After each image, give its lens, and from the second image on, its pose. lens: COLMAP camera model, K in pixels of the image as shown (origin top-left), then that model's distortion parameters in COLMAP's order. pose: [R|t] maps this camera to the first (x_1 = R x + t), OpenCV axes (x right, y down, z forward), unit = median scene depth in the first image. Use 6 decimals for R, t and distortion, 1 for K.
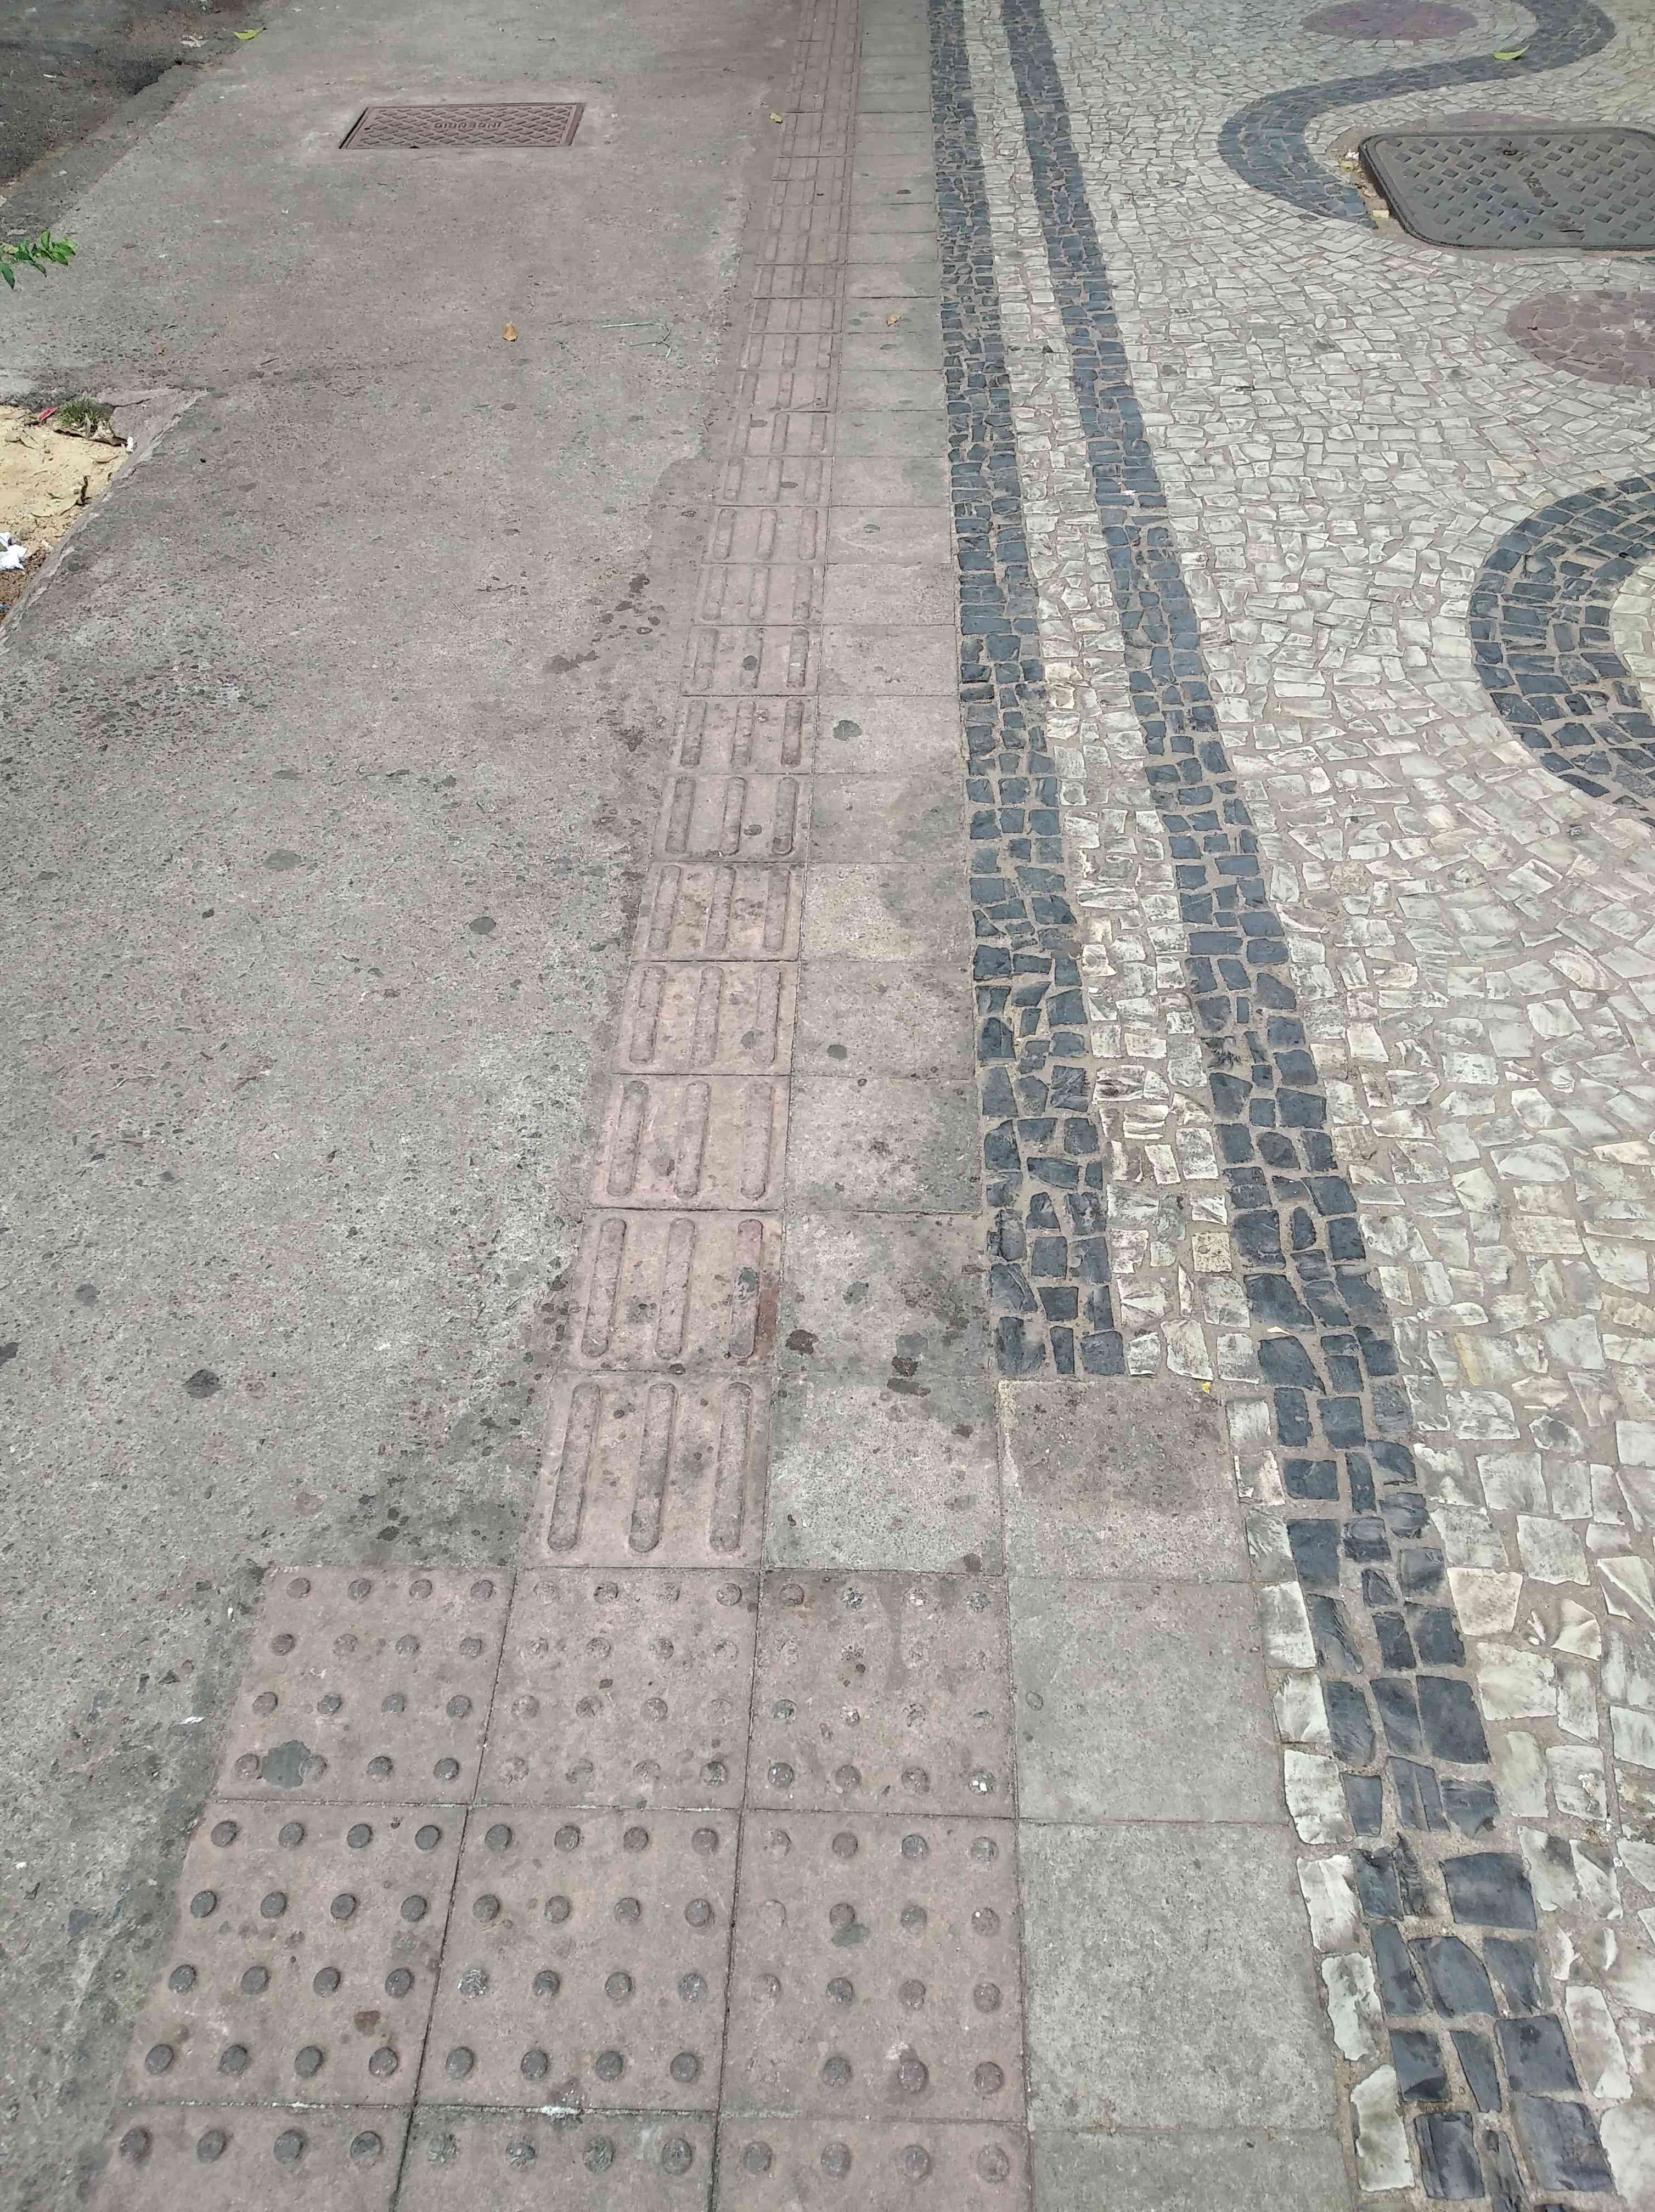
lens RADIAL K [[1658.5, 0, 827.5], [0, 1658.5, 1106.0], [0, 0, 1]] dist [0.062440, -0.075949]
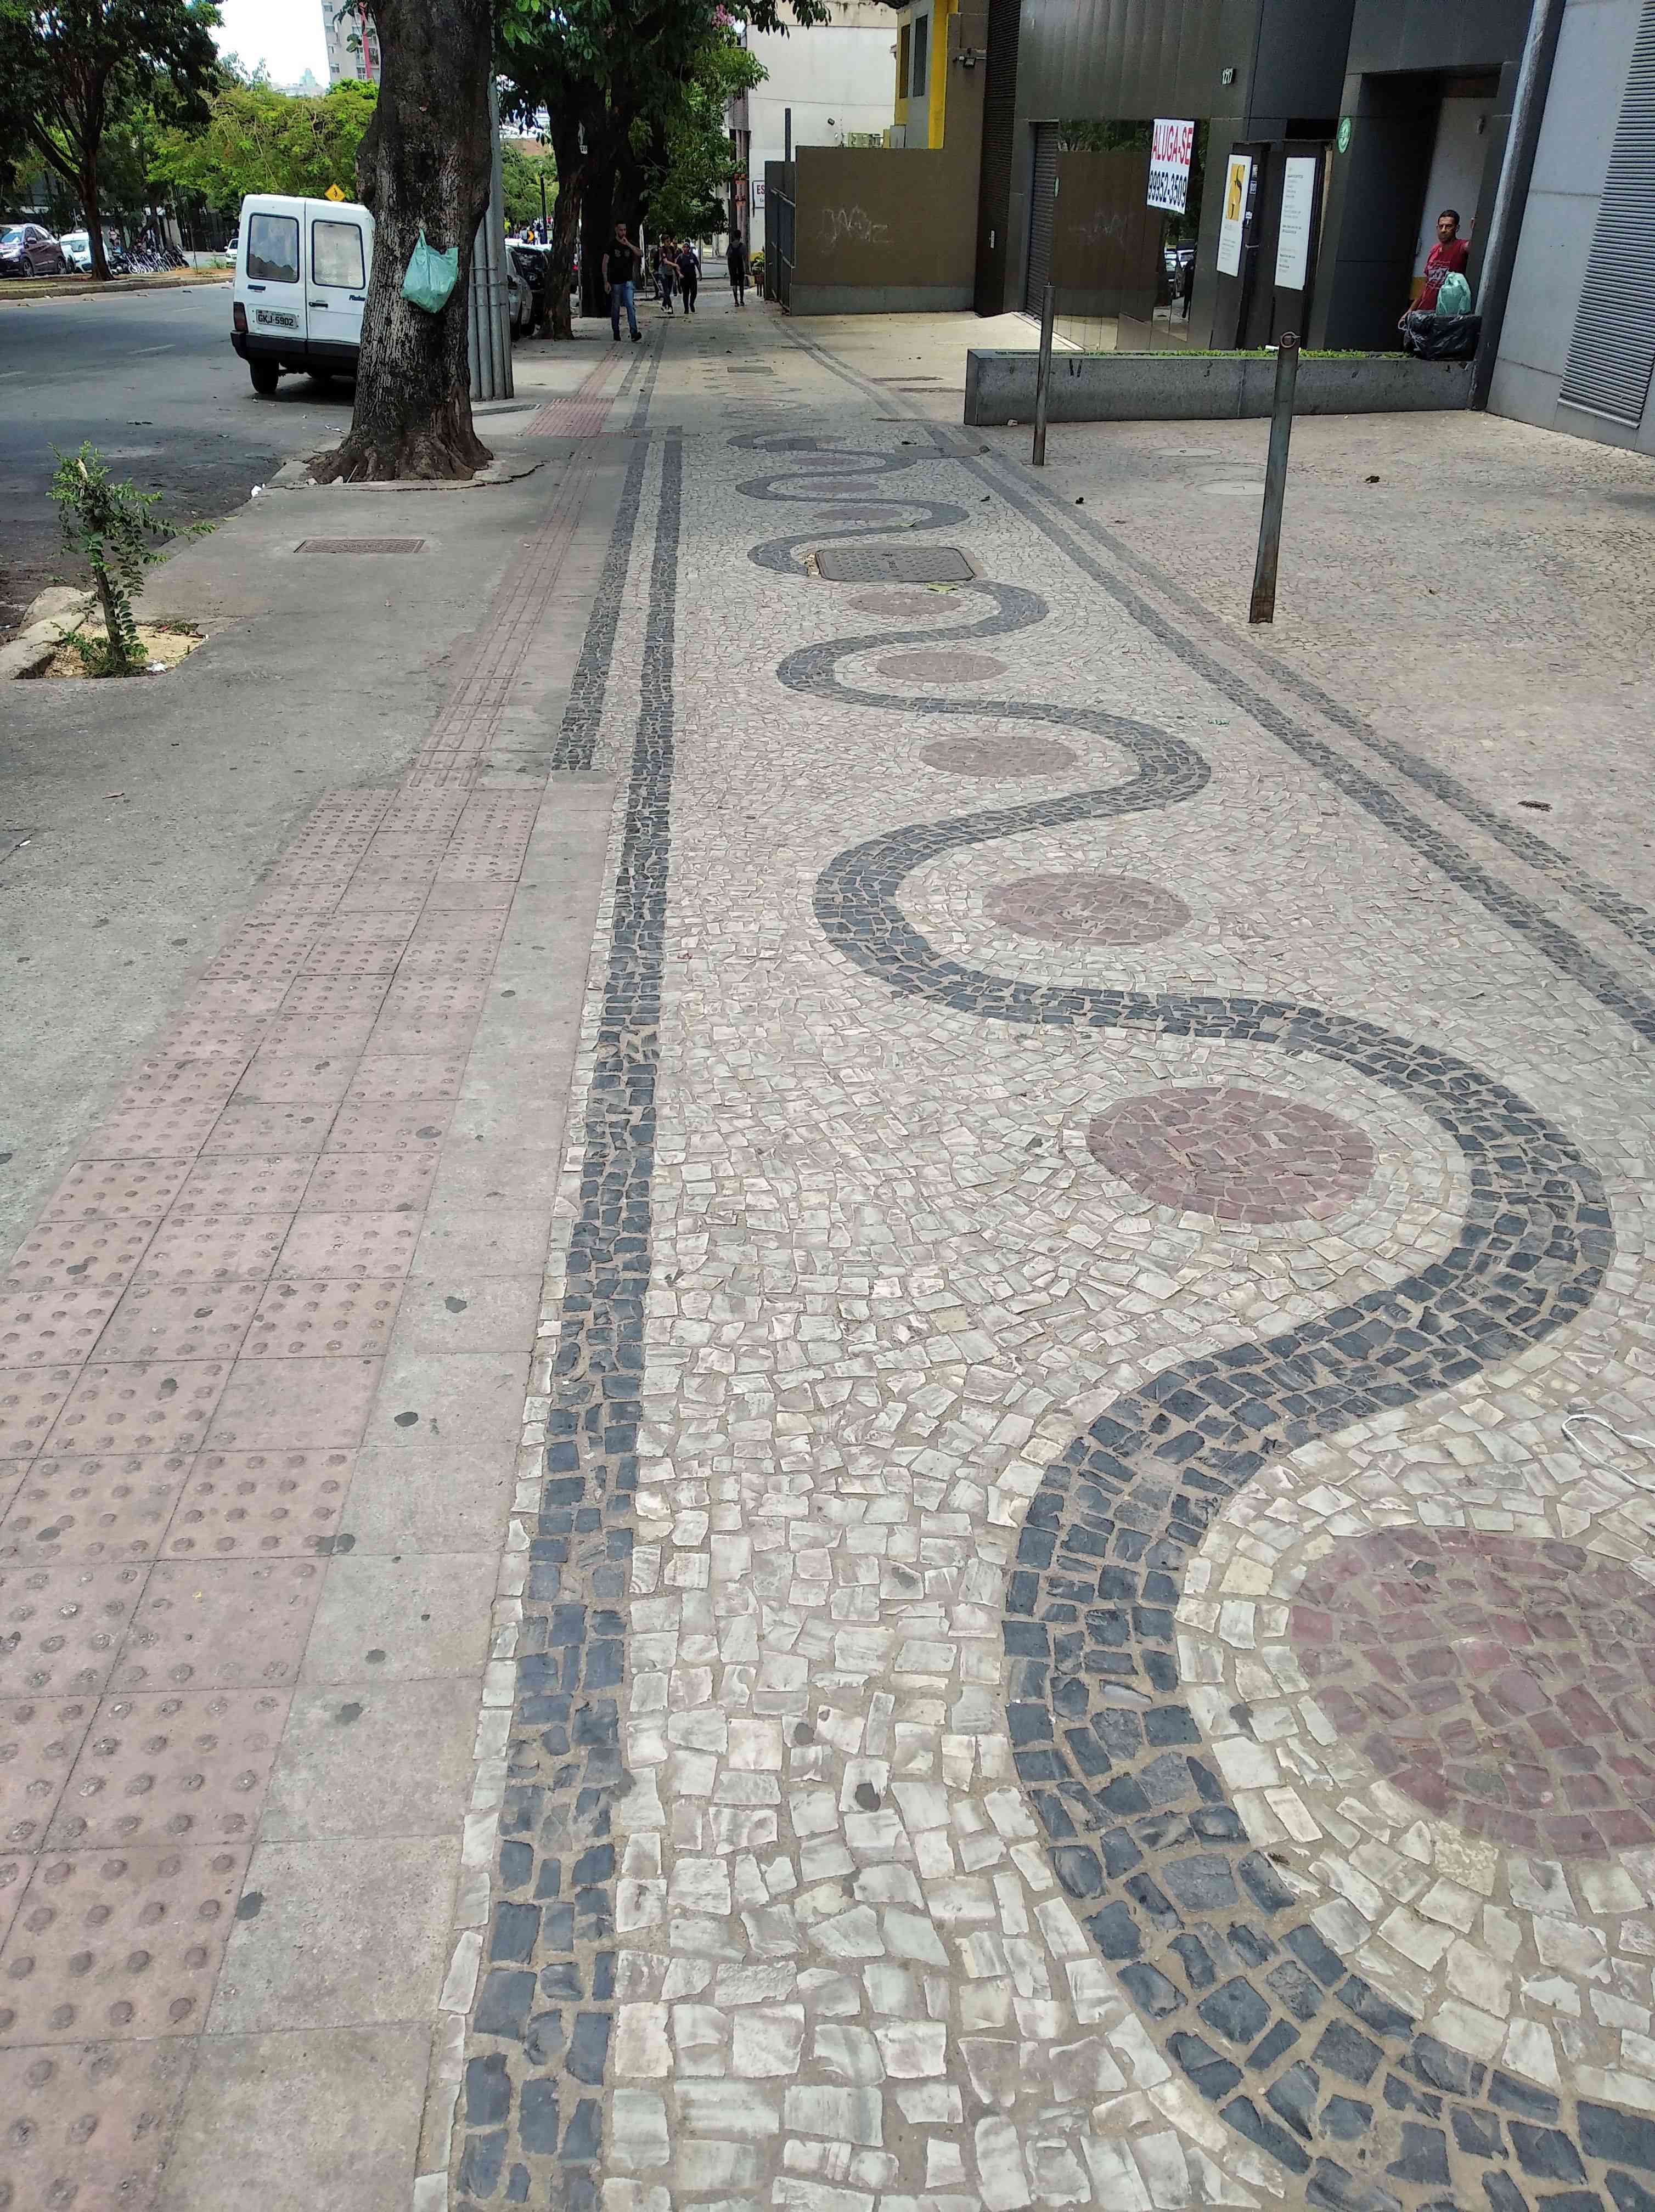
lens RADIAL K [[1658.5, 0, 827.5], [0, 1658.5, 1106.0], [0, 0, 1]] dist [0.062440, -0.075949]
pose [[0.994320, -0.023775, 0.103740, 0.253909], [0.053167, 0.955353, -0.290645, 1.562805], [-0.092198, 0.294510, 0.951191, -1.730227]]
